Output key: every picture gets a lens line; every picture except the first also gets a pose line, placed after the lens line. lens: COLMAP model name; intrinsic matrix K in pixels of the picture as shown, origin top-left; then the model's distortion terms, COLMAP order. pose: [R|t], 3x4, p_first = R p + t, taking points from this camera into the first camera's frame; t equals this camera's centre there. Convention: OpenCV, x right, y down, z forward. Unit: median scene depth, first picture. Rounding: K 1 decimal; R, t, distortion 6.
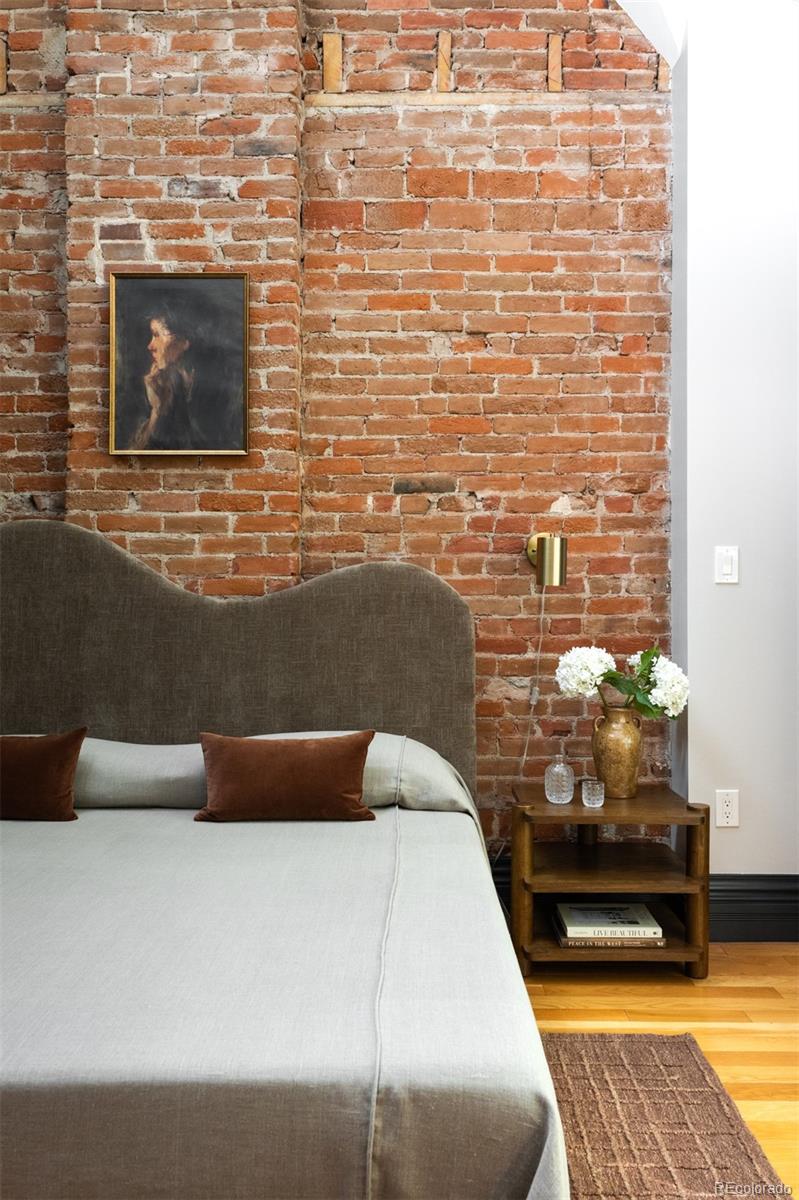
lens RADIAL K [[972.1, 0, 400.0], [0, 972.1, 608.2], [0, 0, 1]] dist [-0.000732, -0.005459]
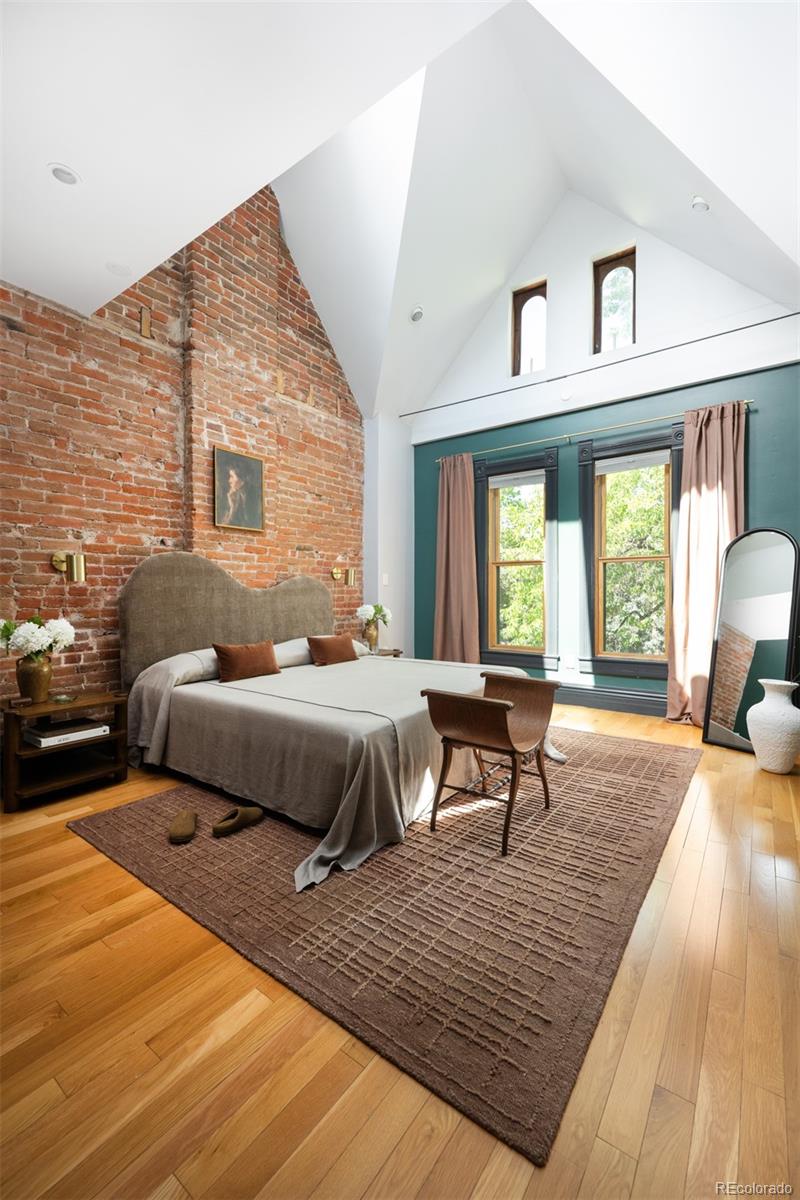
lens RADIAL K [[487.6, 0, 403.6], [0, 487.6, 598.7], [0, 0, 1]] dist [-0.002654, -0.001710]
pose [[0.581158, -0.010717, 0.813720, -0.935354], [-0.001399, 0.999899, 0.014169, -0.003247], [-0.813789, -0.009373, 0.581084, -0.024029]]
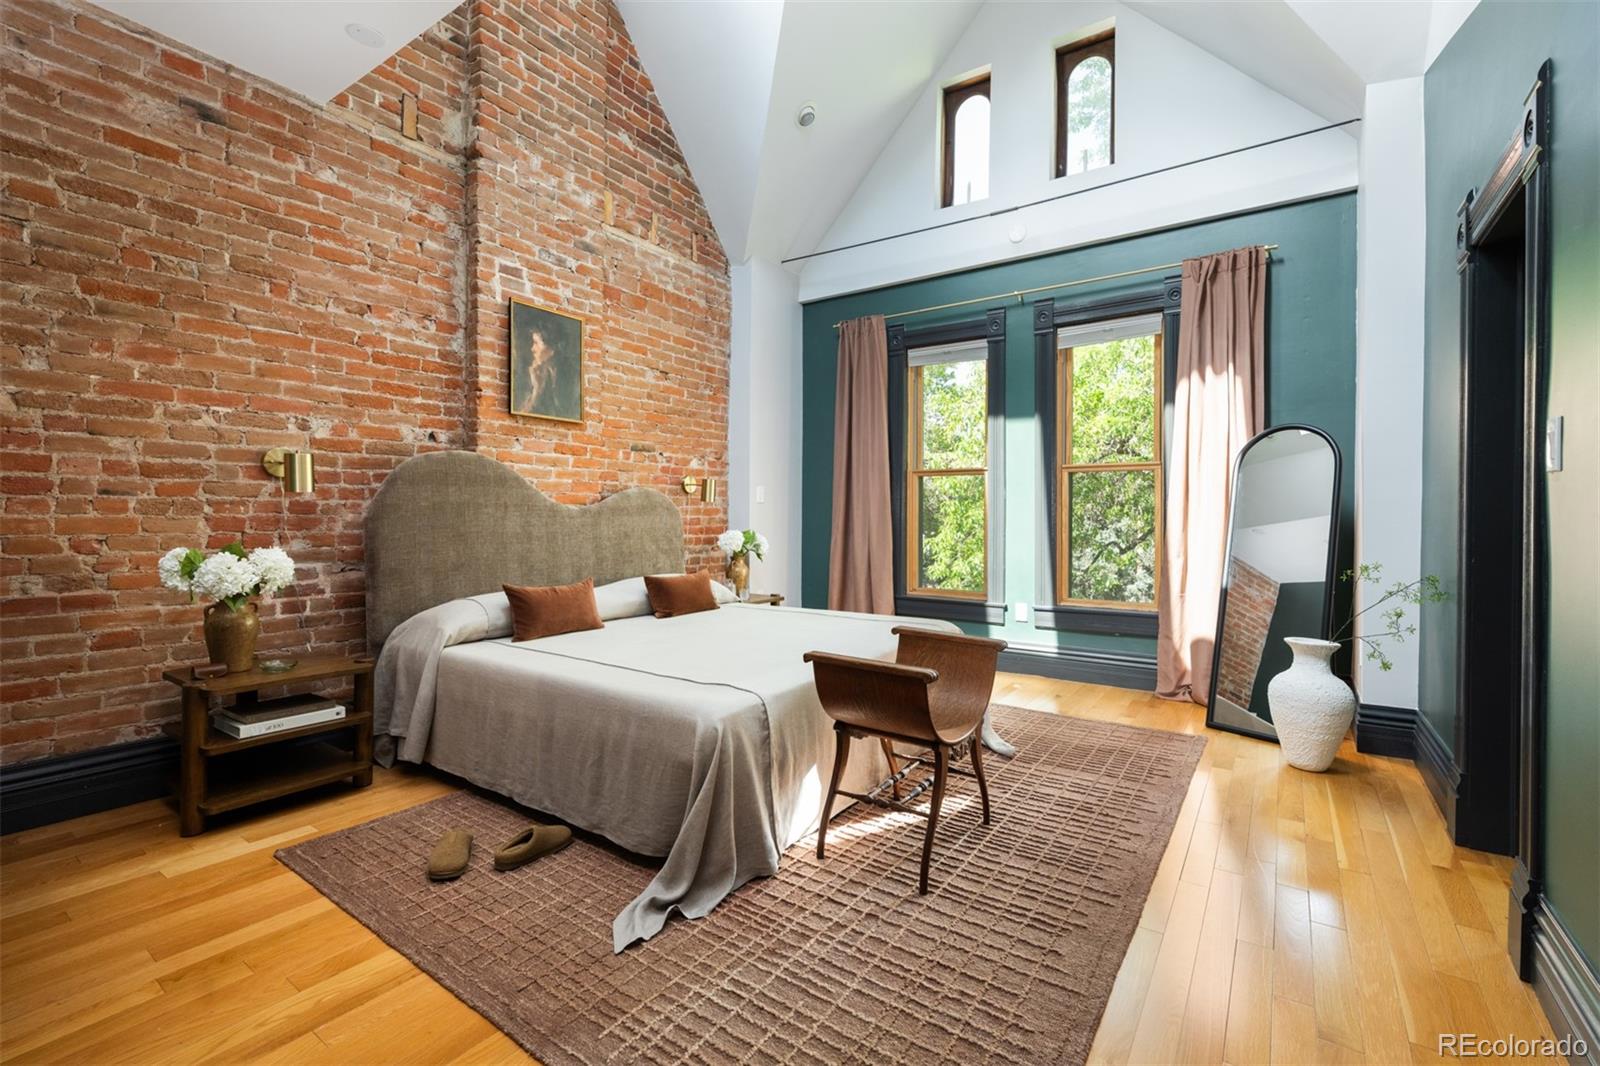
lens RADIAL K [[687.0, 0, 810.8], [0, 687.0, 518.4], [0, 0, 1]] dist [-0.004803, 0.001028]
pose [[0.558374, -0.001499, 0.829588, -0.910063], [-0.006904, 0.999955, 0.006453, 0.000723], [-0.829561, -0.009330, 0.558338, -0.021303]]
